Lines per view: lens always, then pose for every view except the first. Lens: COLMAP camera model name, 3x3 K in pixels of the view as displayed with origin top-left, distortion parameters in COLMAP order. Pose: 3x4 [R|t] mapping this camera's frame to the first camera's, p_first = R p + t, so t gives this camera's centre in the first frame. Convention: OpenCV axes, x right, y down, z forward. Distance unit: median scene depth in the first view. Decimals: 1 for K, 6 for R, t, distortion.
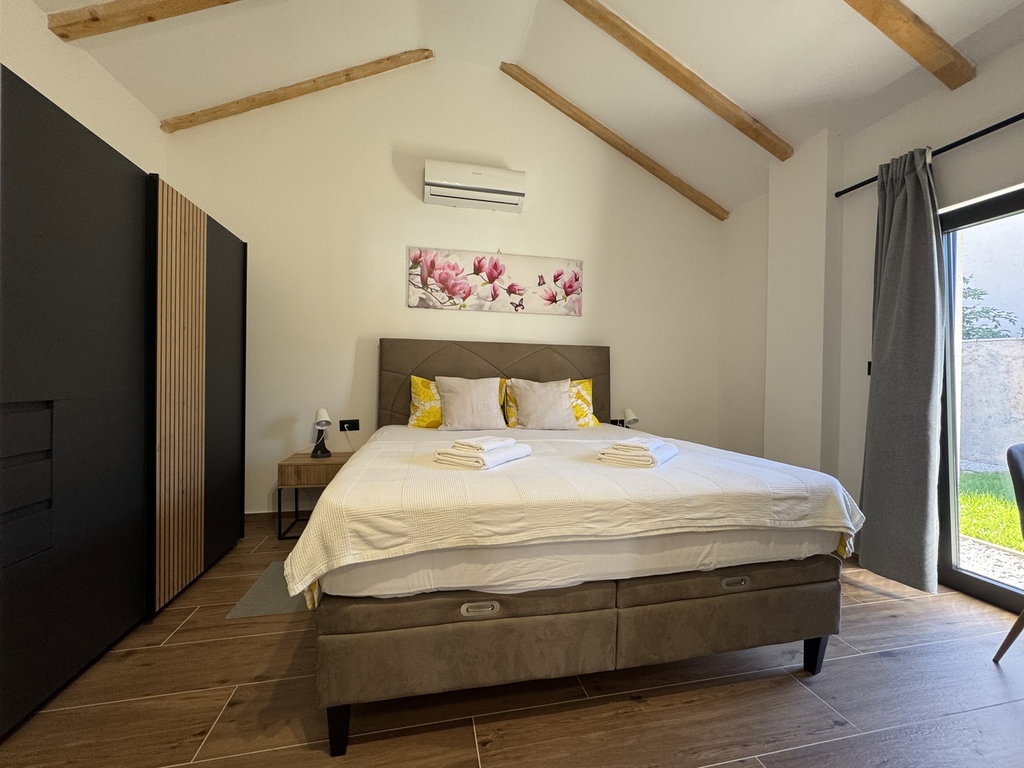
lens RADIAL K [[407.2, 0, 512.3], [0, 407.2, 383.2], [0, 0, 1]] dist [-0.002912, 0.000970]
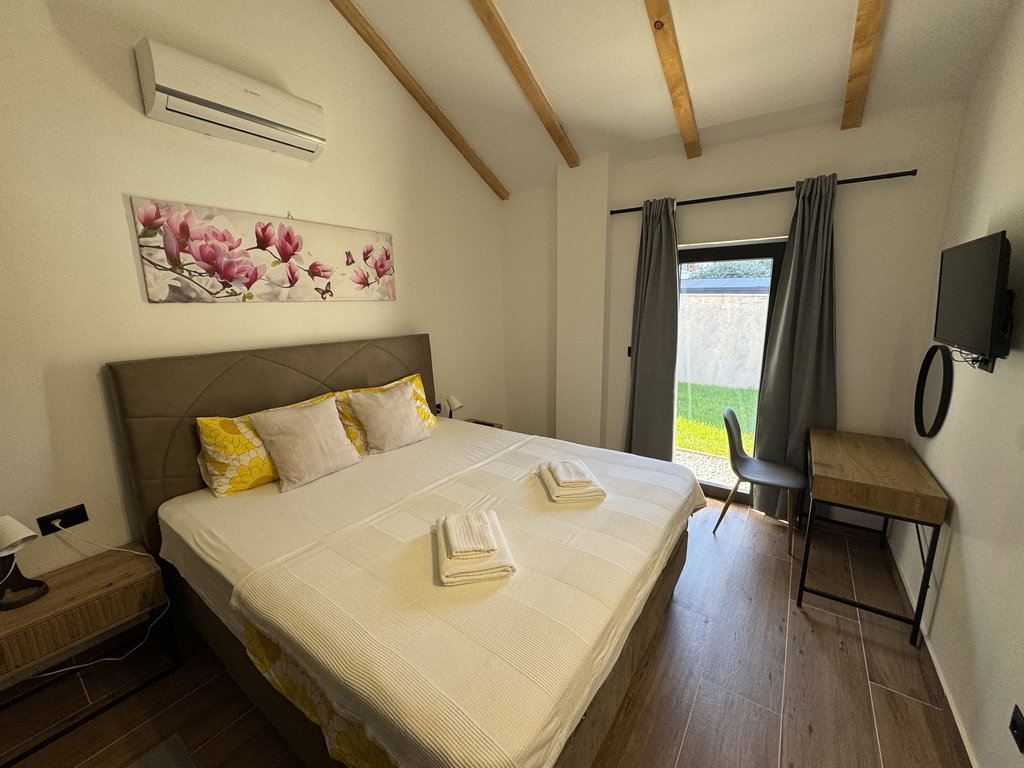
lens RADIAL K [[407.2, 0, 510.3], [0, 407.2, 382.8], [0, 0, 1]] dist [-0.002912, 0.000970]
pose [[0.744620, -0.156715, 0.648831, -0.262115], [0.032239, 0.979357, 0.199551, -0.170178], [-0.666709, -0.127672, 0.734301, 0.180768]]
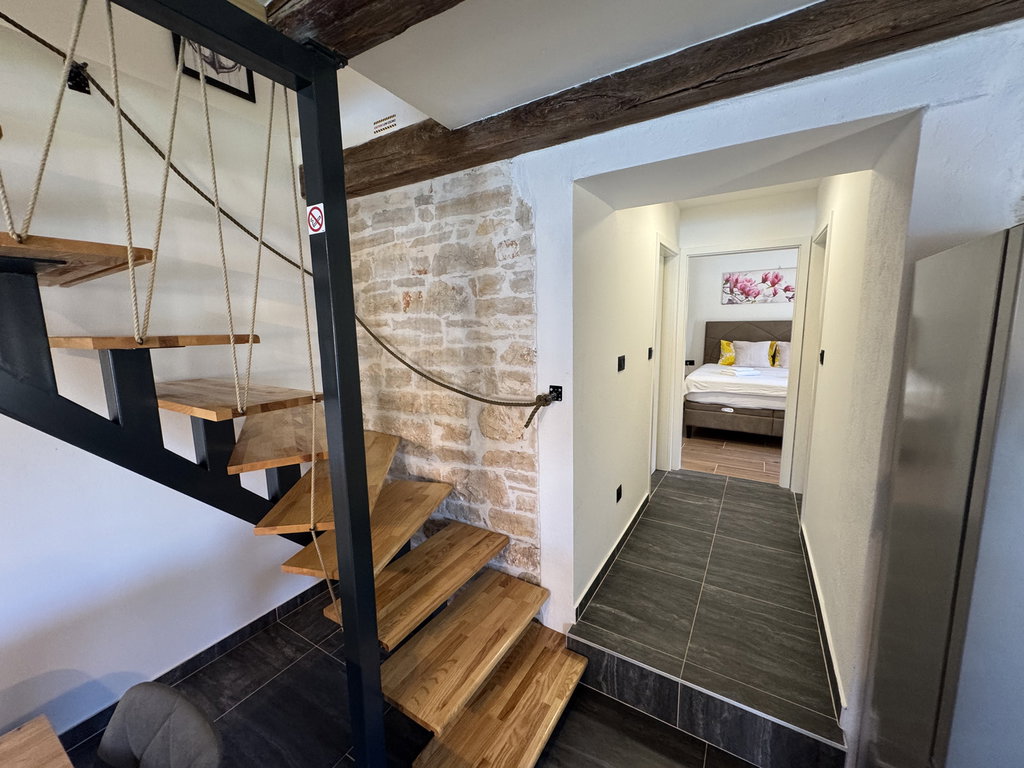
lens RADIAL K [[407.2, 0, 509.0], [0, 407.2, 382.4], [0, 0, 1]] dist [-0.002912, 0.000970]
pose [[0.713020, 0.073714, -0.697258, 0.406071], [0.025122, 0.991134, 0.130471, -0.093727], [0.700694, -0.110545, 0.704846, -1.141804]]
